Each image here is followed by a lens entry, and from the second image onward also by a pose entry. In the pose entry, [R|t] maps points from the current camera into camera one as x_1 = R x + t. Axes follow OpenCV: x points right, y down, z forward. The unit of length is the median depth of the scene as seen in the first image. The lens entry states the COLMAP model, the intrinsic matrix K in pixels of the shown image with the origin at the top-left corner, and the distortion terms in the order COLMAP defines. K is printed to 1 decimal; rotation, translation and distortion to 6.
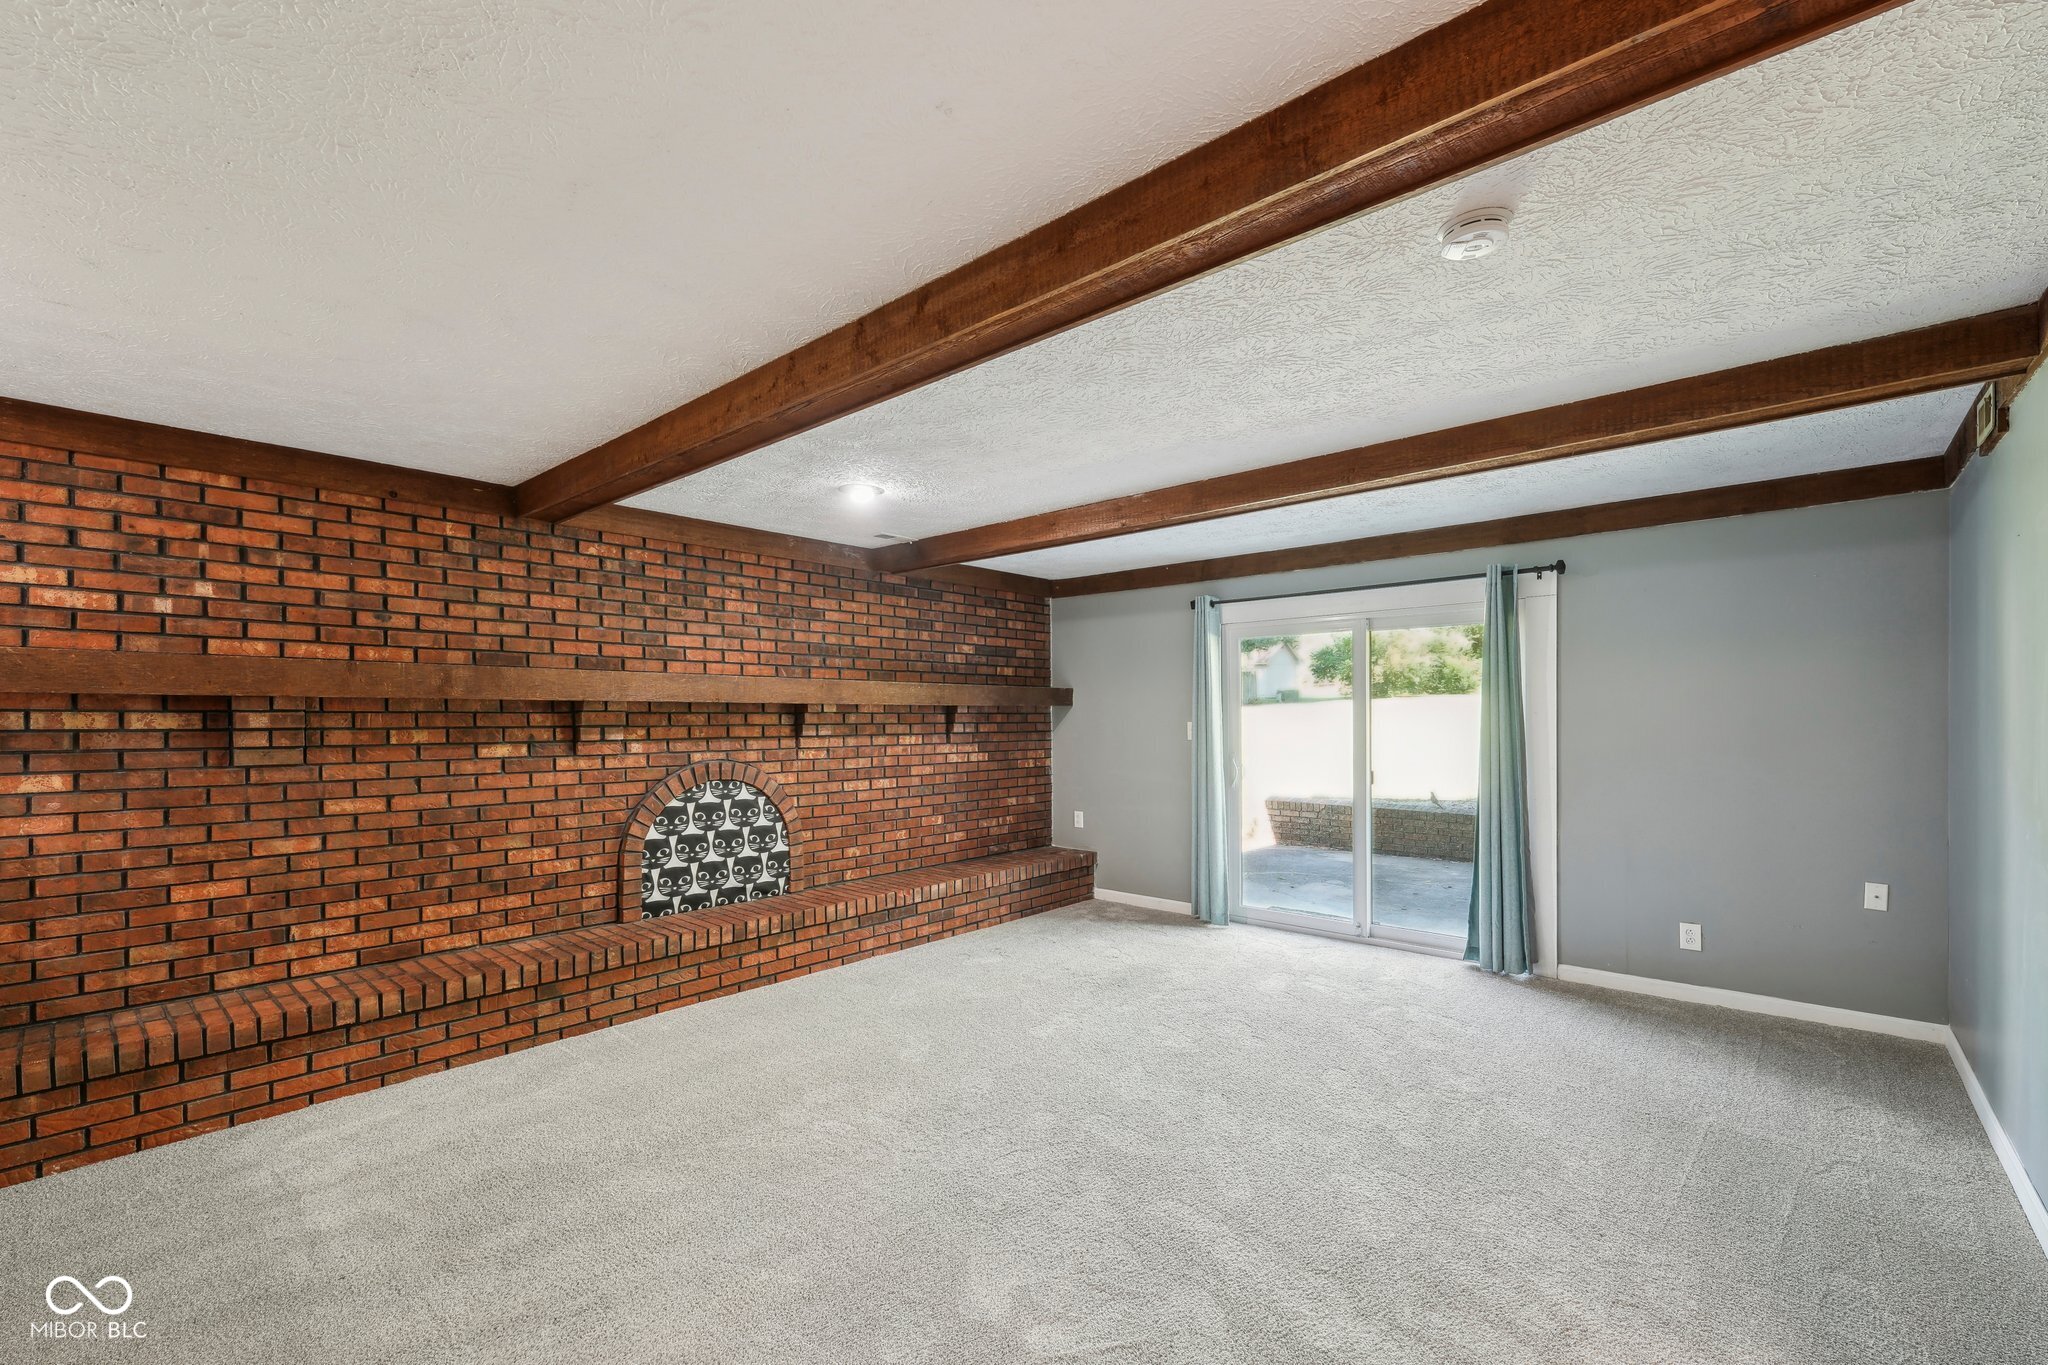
lens RADIAL K [[829.4, 0, 1022.2], [0, 829.4, 721.8], [0, 0, 1]] dist [-0.000645, -0.000037]
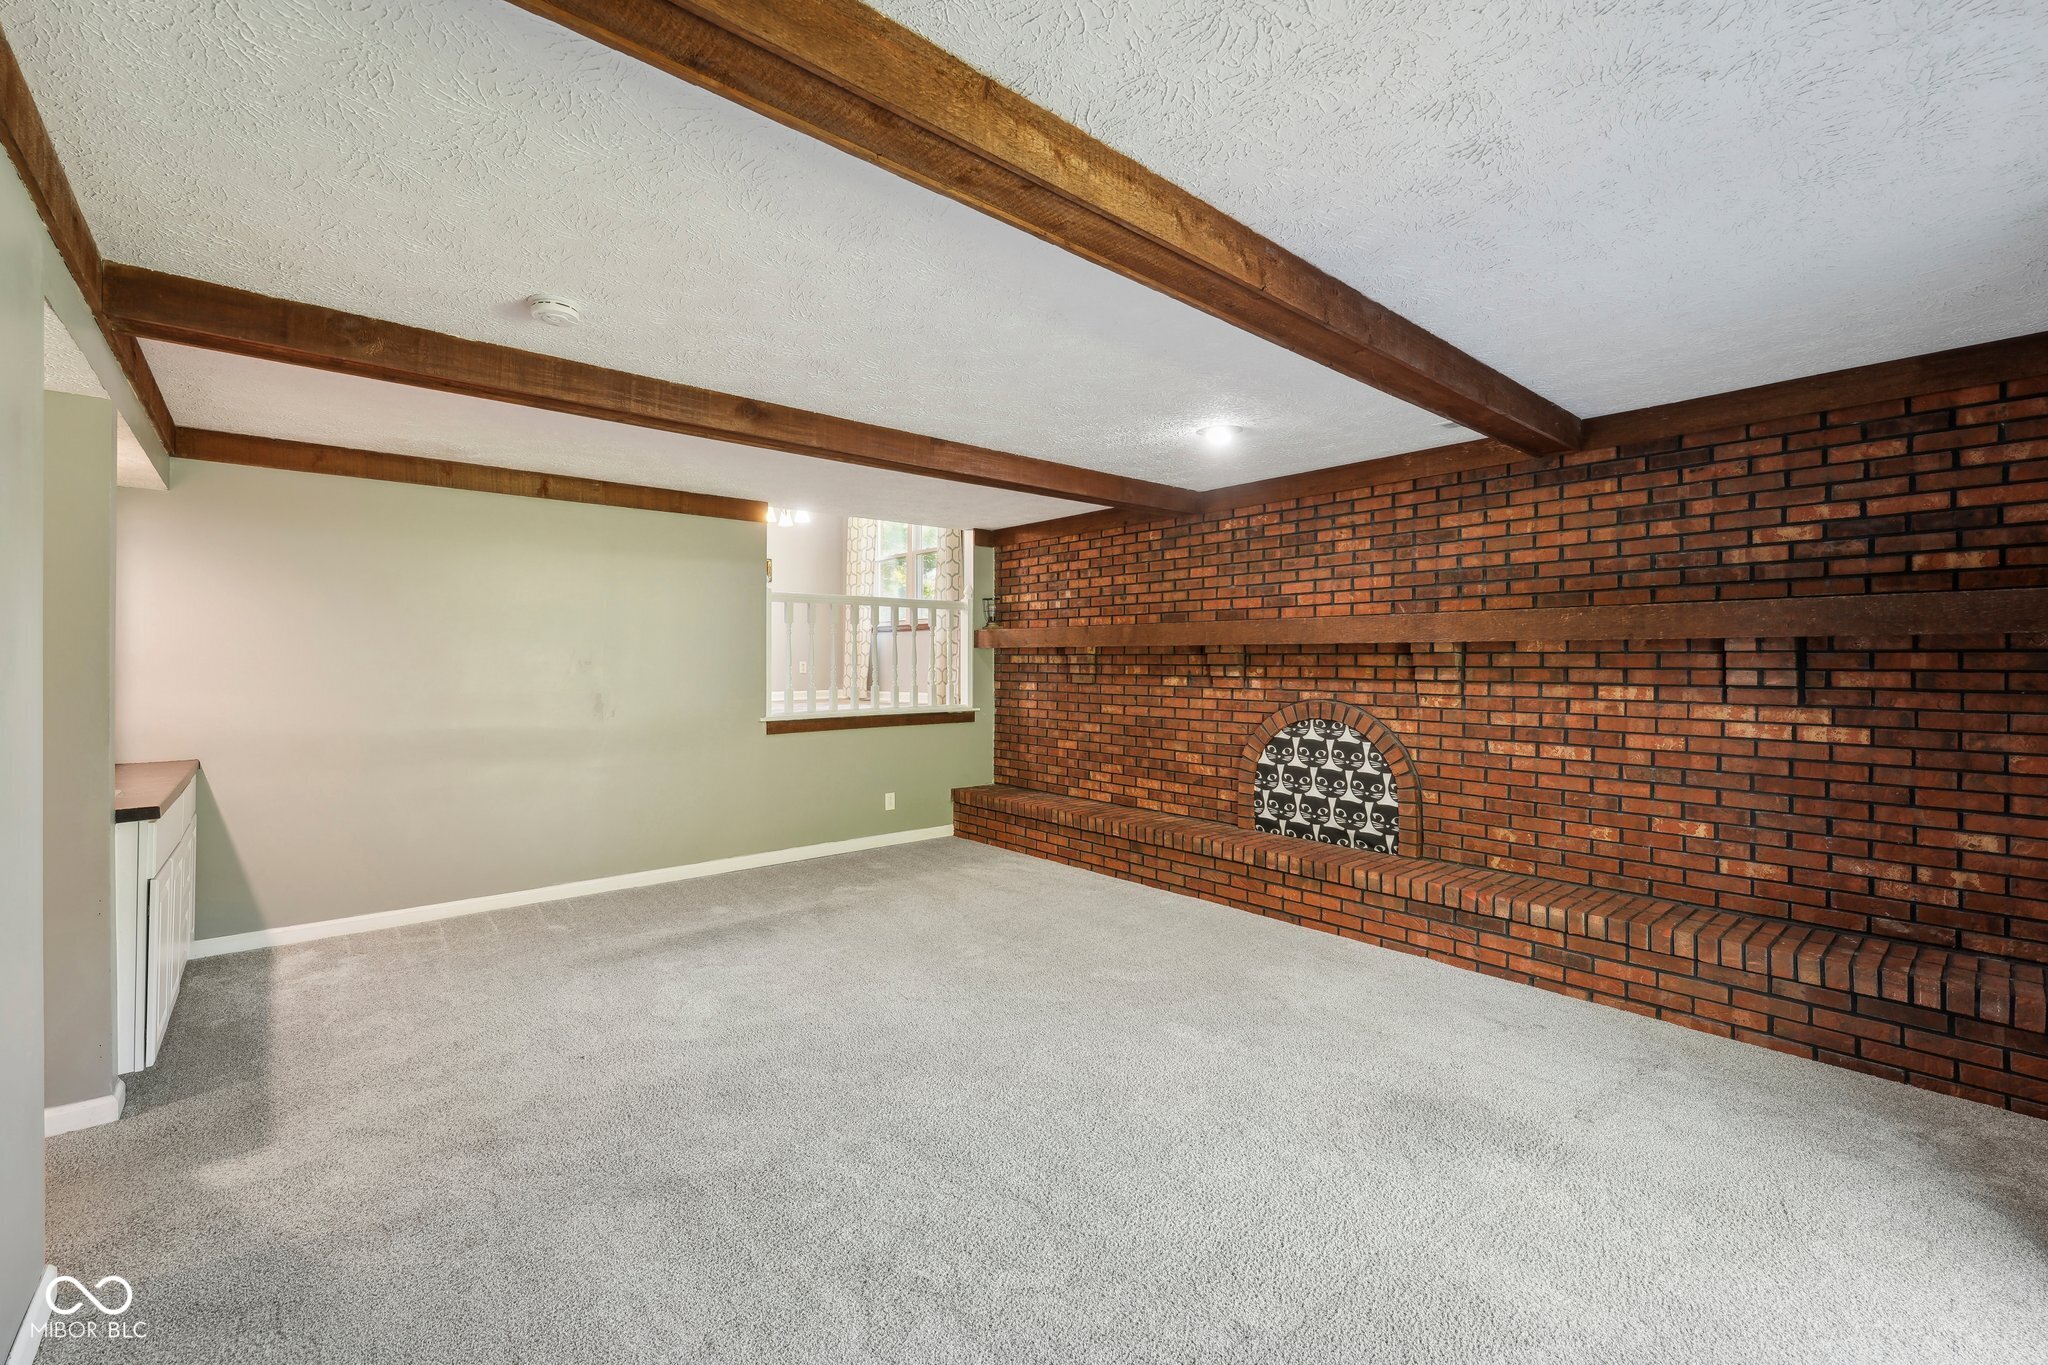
lens RADIAL K [[853.0, 0, 1022.0], [0, 853.0, 650.7], [0, 0, 1]] dist [0.001199, 0.000136]
pose [[-0.104756, -0.006199, -0.994479, 0.723756], [-0.004516, 0.999973, -0.005758, -0.006874], [0.994488, 0.003888, -0.104782, 0.739945]]
